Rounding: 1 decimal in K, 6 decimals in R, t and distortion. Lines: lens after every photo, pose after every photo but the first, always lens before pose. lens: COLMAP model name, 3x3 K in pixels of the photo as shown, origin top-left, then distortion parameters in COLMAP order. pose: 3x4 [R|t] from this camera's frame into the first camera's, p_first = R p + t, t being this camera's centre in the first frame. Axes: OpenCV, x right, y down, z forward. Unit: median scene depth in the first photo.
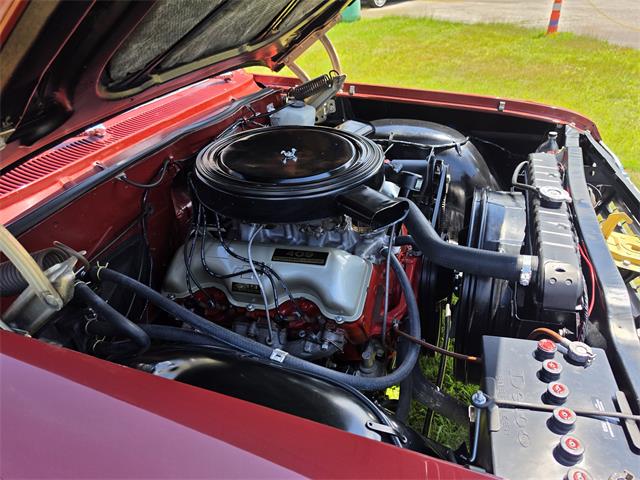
lens RADIAL K [[445.9, 0, 320.0], [0, 445.9, 240.0], [0, 0, 1]] dist [0.060150, -0.066597]
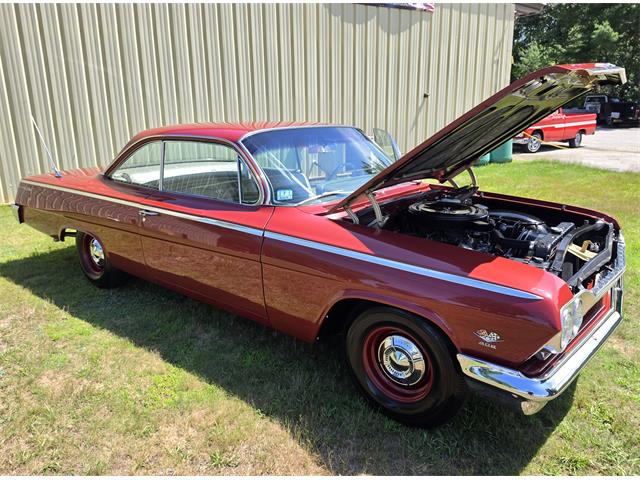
lens RADIAL K [[445.9, 0, 320.0], [0, 445.9, 240.0], [0, 0, 1]] dist [0.060150, -0.066597]
pose [[0.944296, 0.118039, -0.307199, 0.030914], [-0.194846, 0.952798, -0.232831, 0.424398], [0.265216, 0.279718, 0.922723, -0.883473]]
